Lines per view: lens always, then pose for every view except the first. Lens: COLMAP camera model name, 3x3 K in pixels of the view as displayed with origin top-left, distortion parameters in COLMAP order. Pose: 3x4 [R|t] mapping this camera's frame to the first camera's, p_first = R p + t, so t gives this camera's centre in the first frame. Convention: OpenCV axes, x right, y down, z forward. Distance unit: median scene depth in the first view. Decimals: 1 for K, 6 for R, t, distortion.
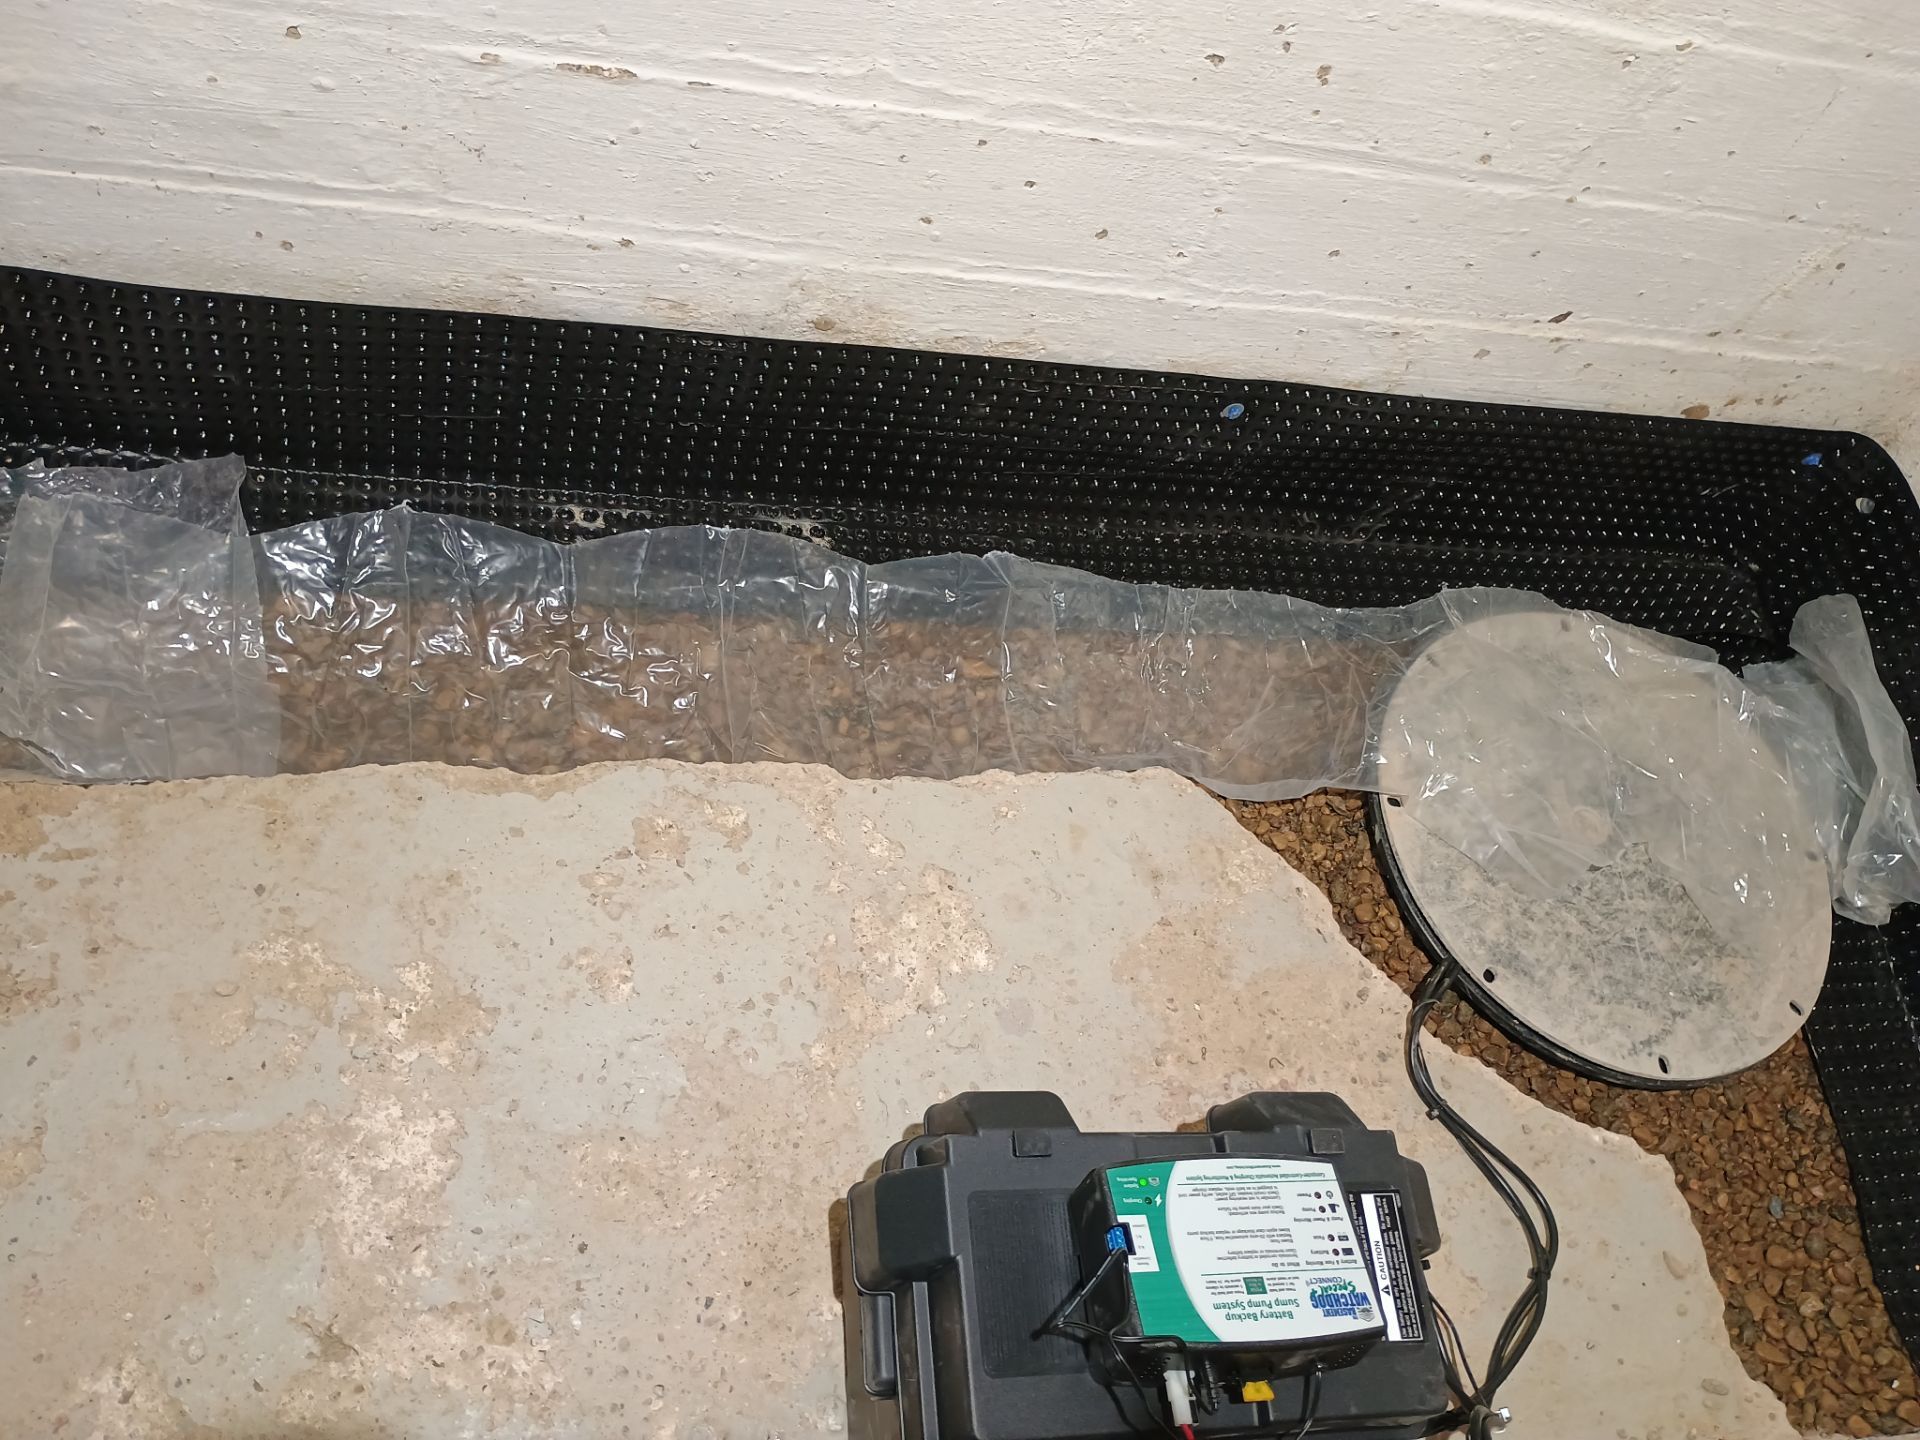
lens RADIAL K [[1645.6, 0, 968.4], [0, 1645.6, 731.2], [0, 0, 1]] dist [0.066502, -0.082464]
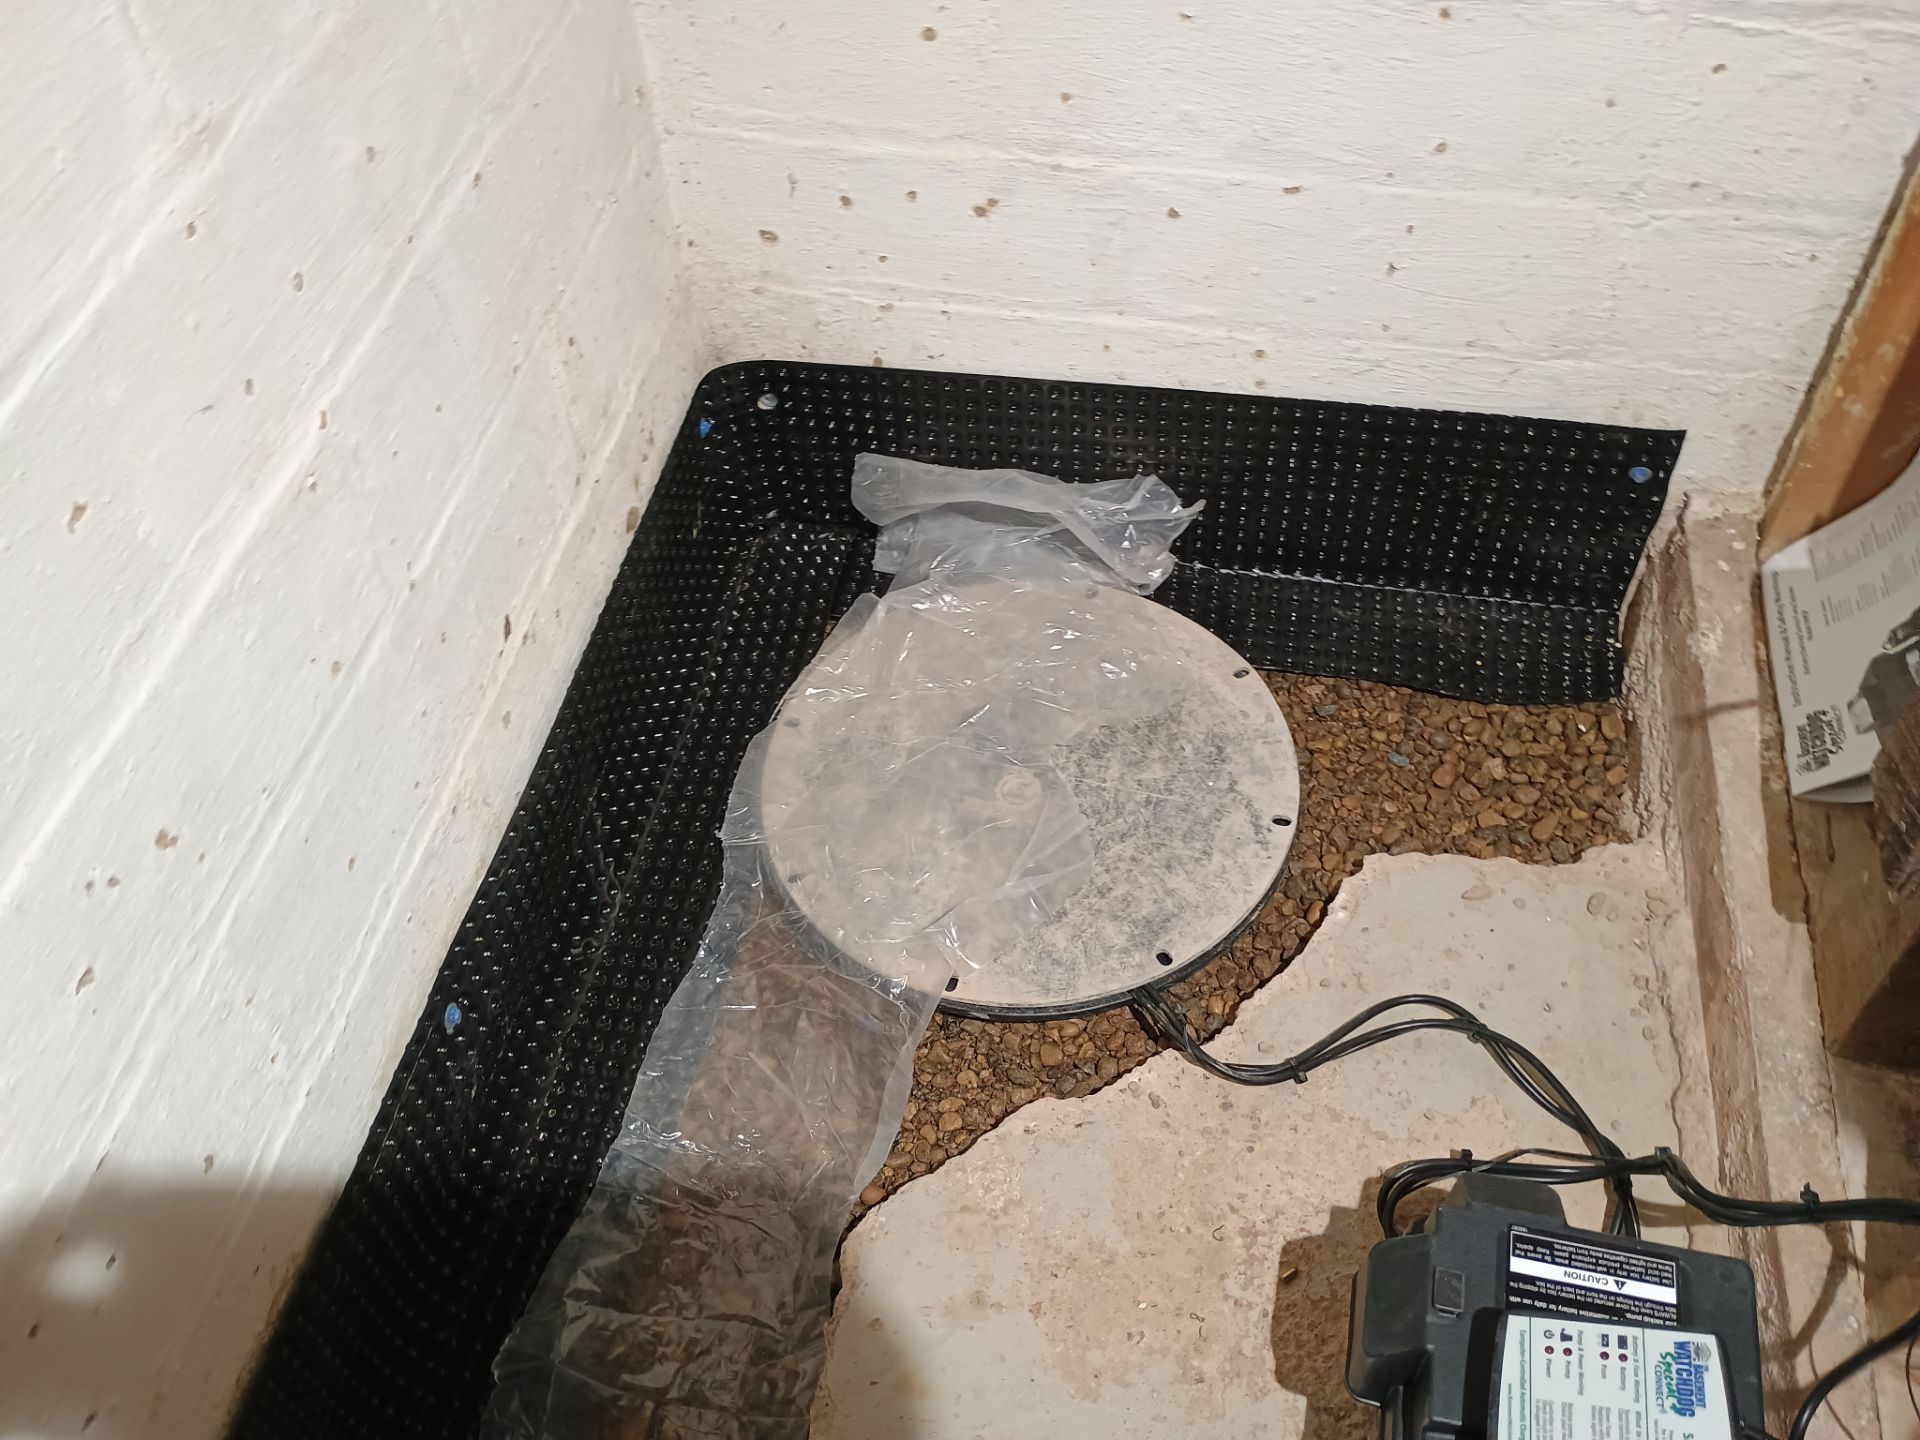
lens RADIAL K [[1645.6, 0, 966.8], [0, 1645.6, 718.3], [0, 0, 1]] dist [0.066502, -0.082464]
pose [[0.275744, -0.896010, 0.348040, 0.080324], [0.905613, 0.363539, 0.218414, -0.198448], [-0.322227, 0.254964, 0.911682, 0.152214]]
